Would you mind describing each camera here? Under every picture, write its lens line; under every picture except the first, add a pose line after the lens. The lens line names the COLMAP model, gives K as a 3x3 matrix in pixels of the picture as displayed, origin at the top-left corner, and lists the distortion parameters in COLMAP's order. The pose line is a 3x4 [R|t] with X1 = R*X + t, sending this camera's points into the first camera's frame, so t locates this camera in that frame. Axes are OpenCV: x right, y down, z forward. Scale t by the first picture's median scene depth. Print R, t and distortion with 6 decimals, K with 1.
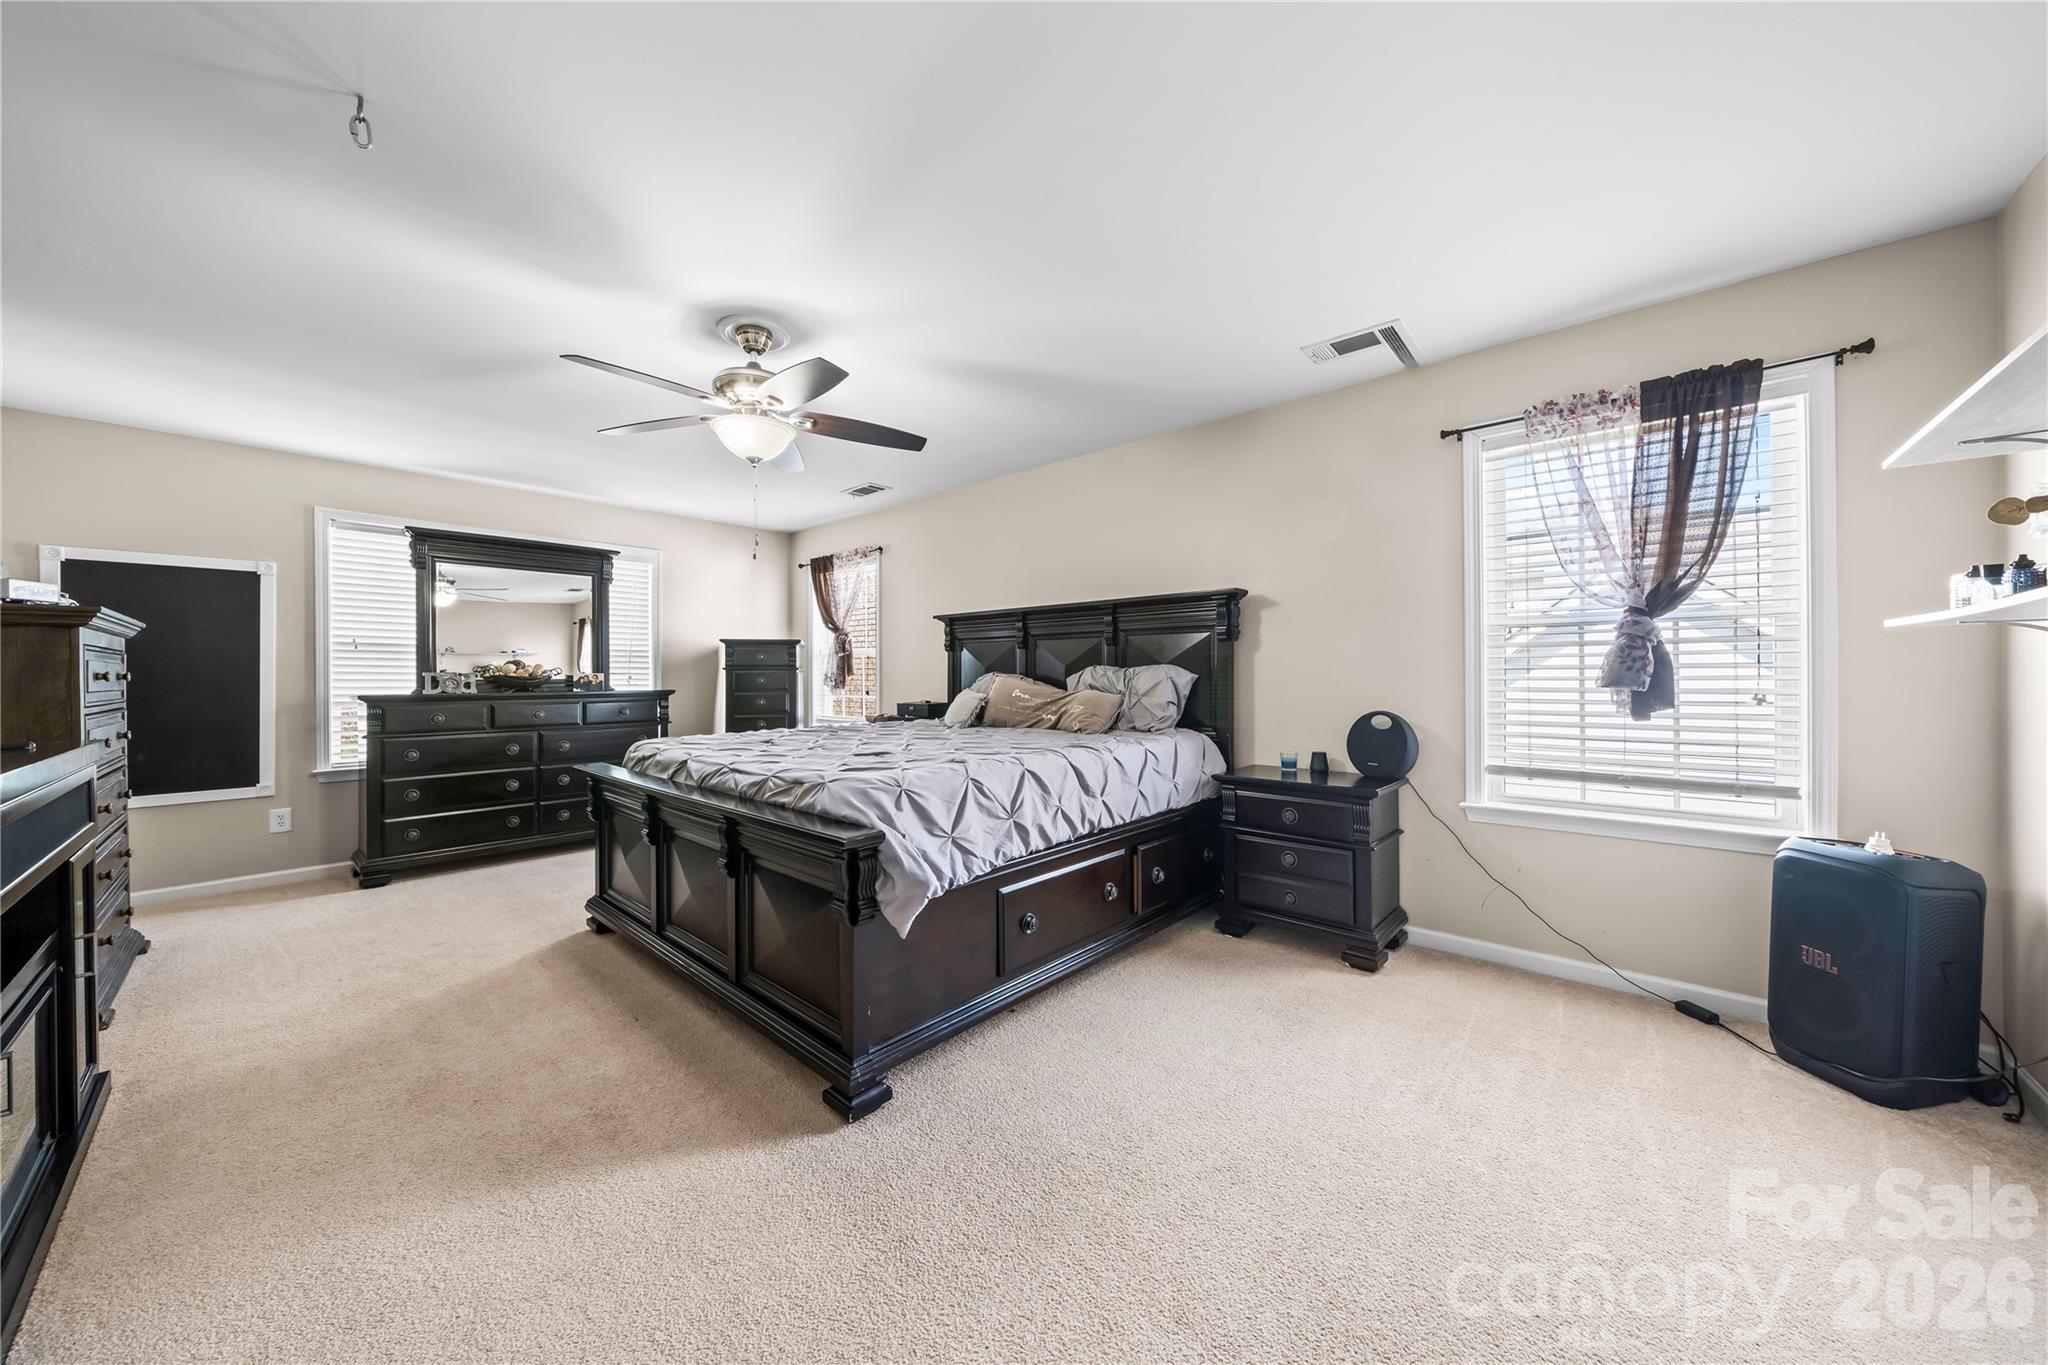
lens RADIAL K [[698.1, 0, 1012.2], [0, 698.1, 682.0], [0, 0, 1]] dist [-0.002491, -0.000268]
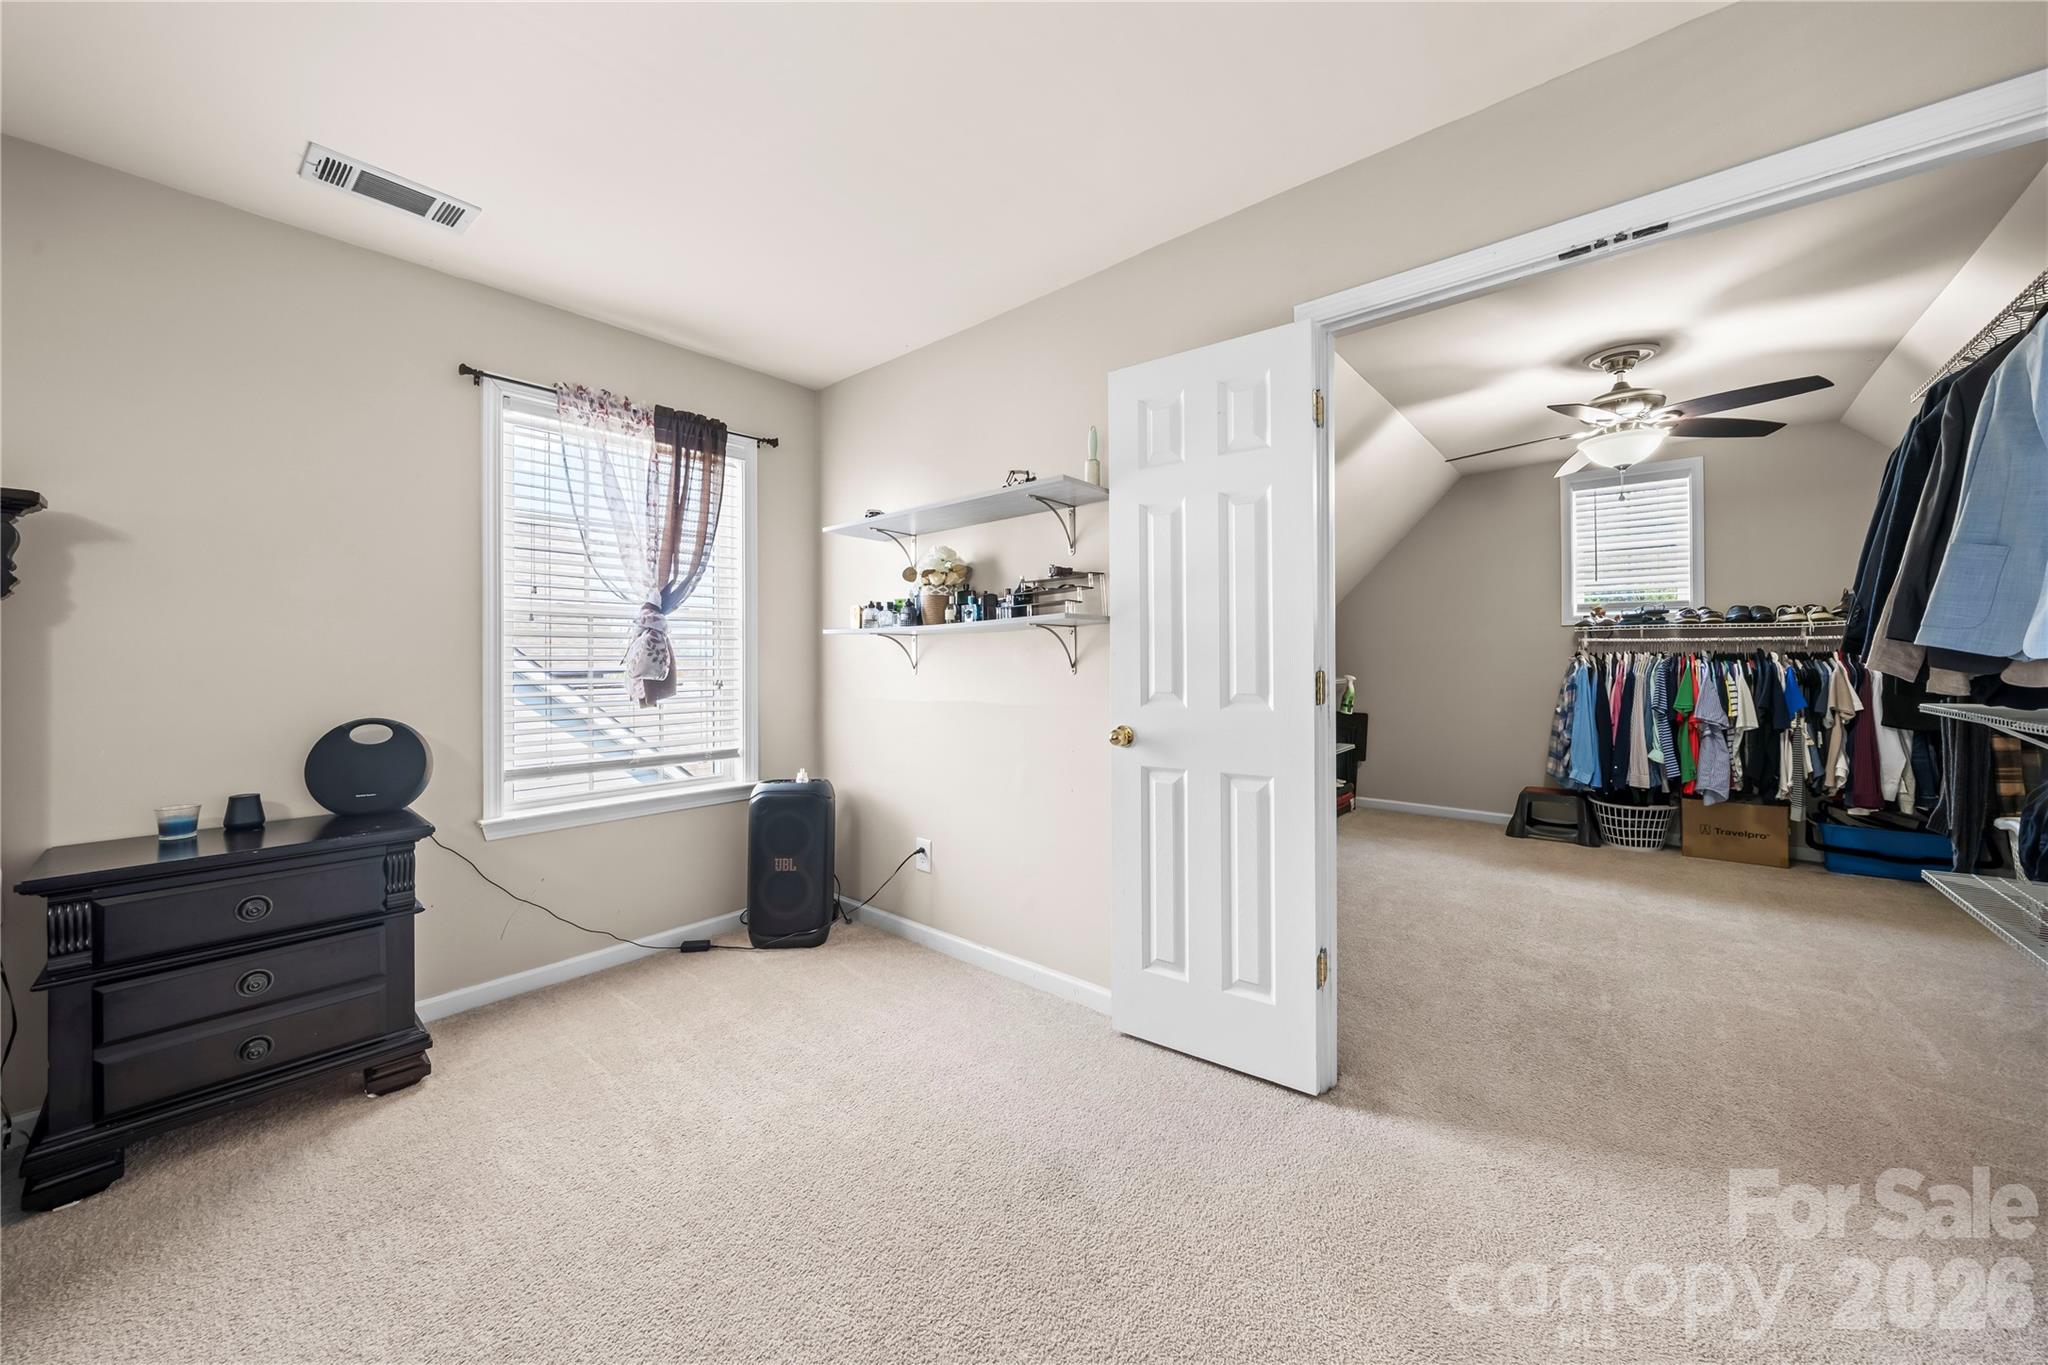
lens RADIAL K [[733.1, 0, 1019.7], [0, 733.1, 662.3], [0, 0, 1]] dist [-0.000786, -0.000313]
pose [[-0.028693, 0.001612, 0.999587, -0.266542], [0.015638, 0.999877, -0.001164, -0.005337], [-0.999466, 0.015598, -0.028715, 0.416386]]
